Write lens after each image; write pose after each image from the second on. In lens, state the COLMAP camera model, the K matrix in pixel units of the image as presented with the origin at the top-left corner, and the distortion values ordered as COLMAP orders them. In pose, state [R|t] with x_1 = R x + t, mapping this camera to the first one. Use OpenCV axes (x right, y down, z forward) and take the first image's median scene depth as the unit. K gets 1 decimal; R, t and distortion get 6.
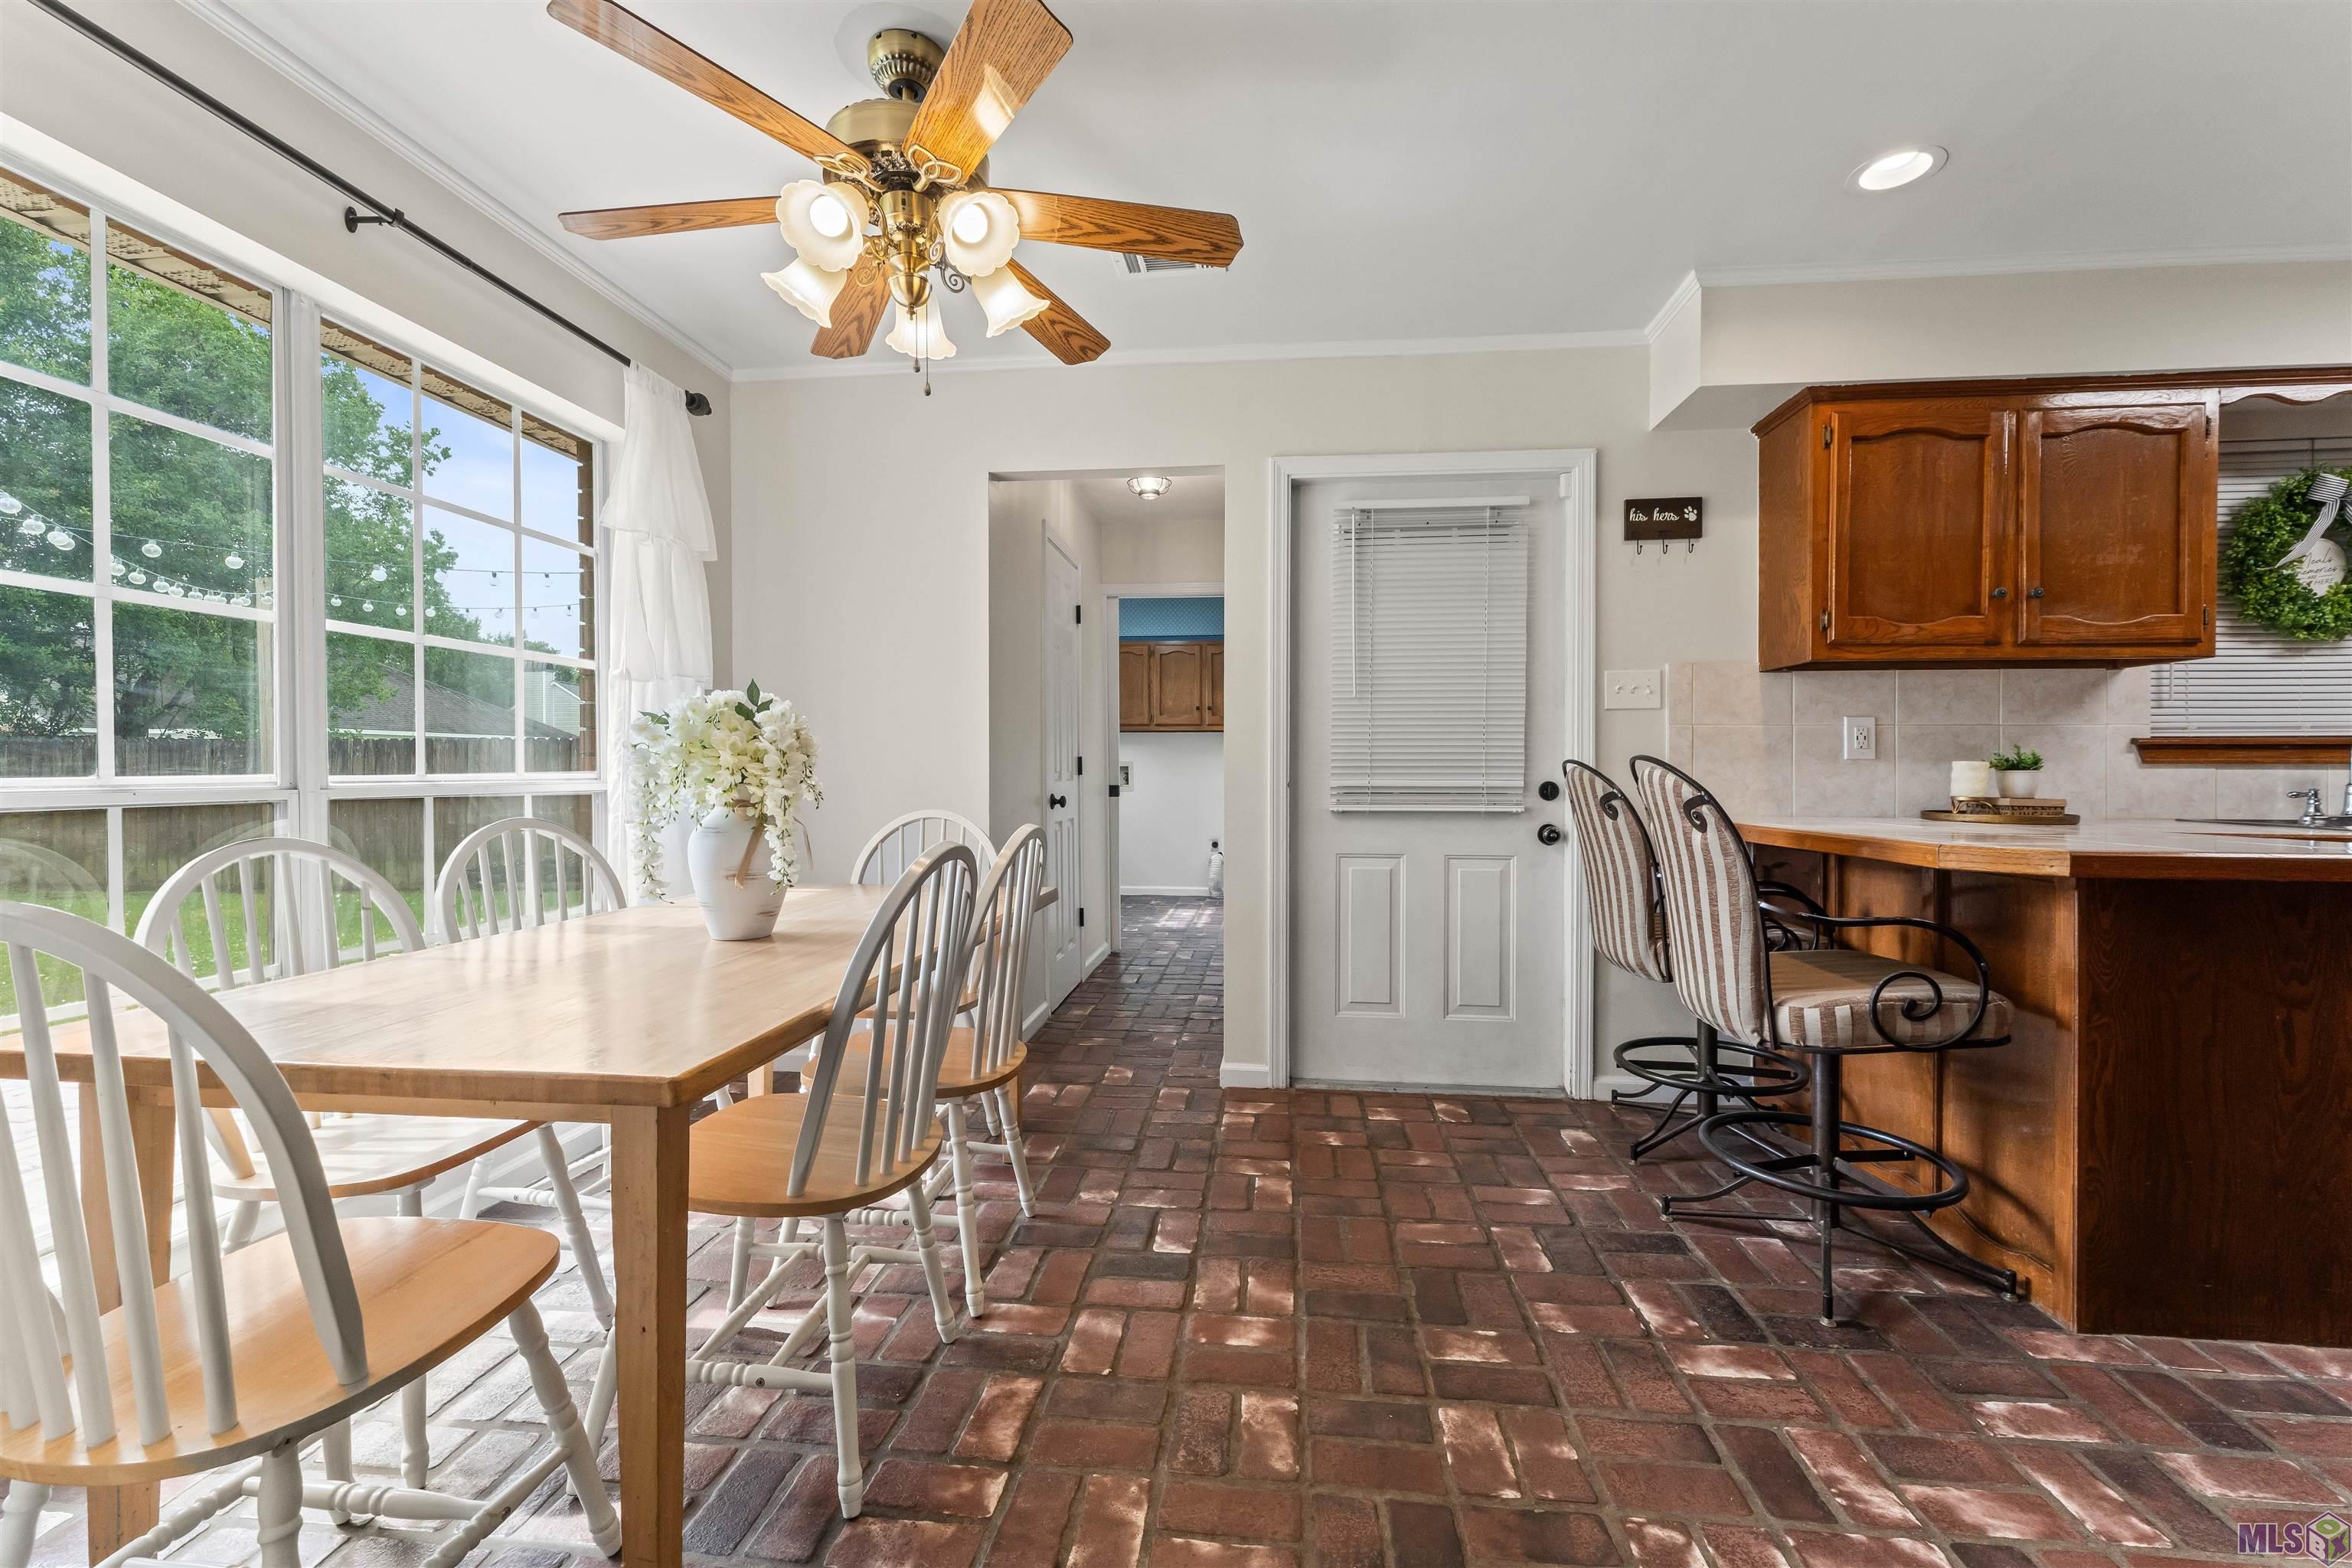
lens RADIAL K [[958.3, 0, 1187.1], [0, 958.3, 776.0], [0, 0, 1]] dist [-0.000597, 0.000561]
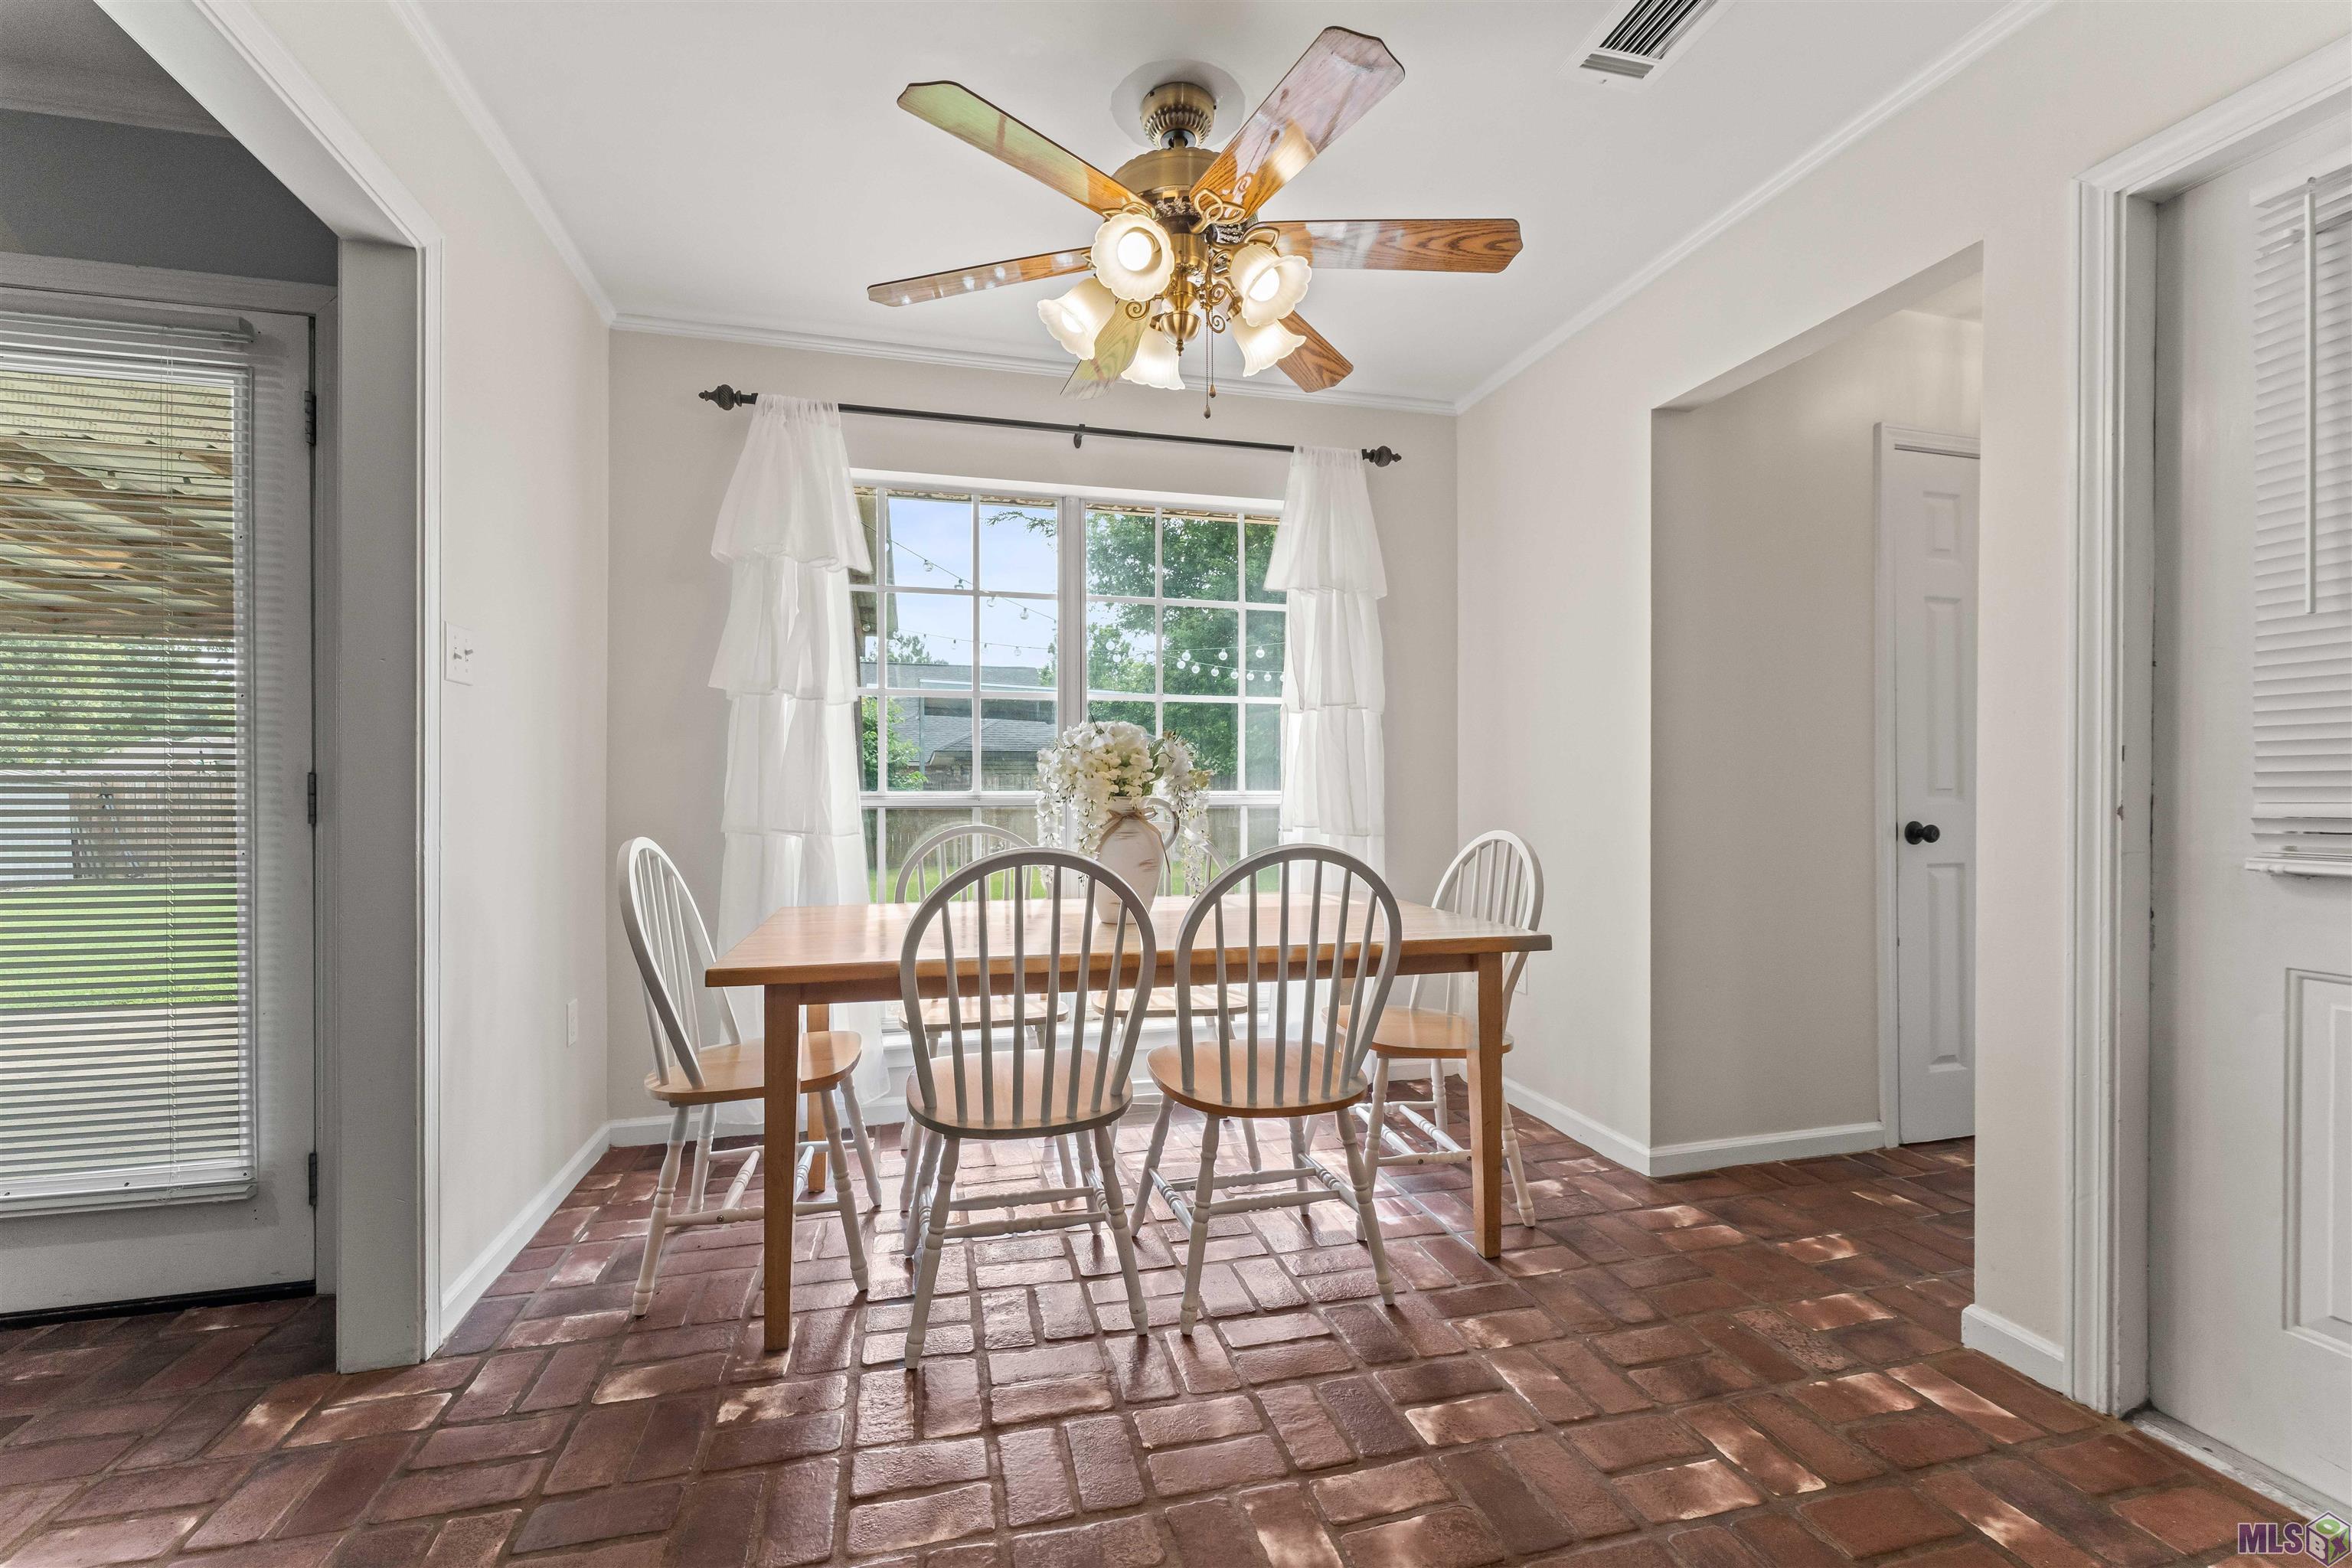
lens RADIAL K [[958.3, 0, 1197.9], [0, 958.3, 793.1], [0, 0, 1]] dist [-0.000597, 0.000561]
pose [[0.351577, 0.002485, -0.936156, 0.413477], [-0.005239, 0.999986, 0.000687, 0.001451], [0.936144, 0.004663, 0.351585, 0.382213]]
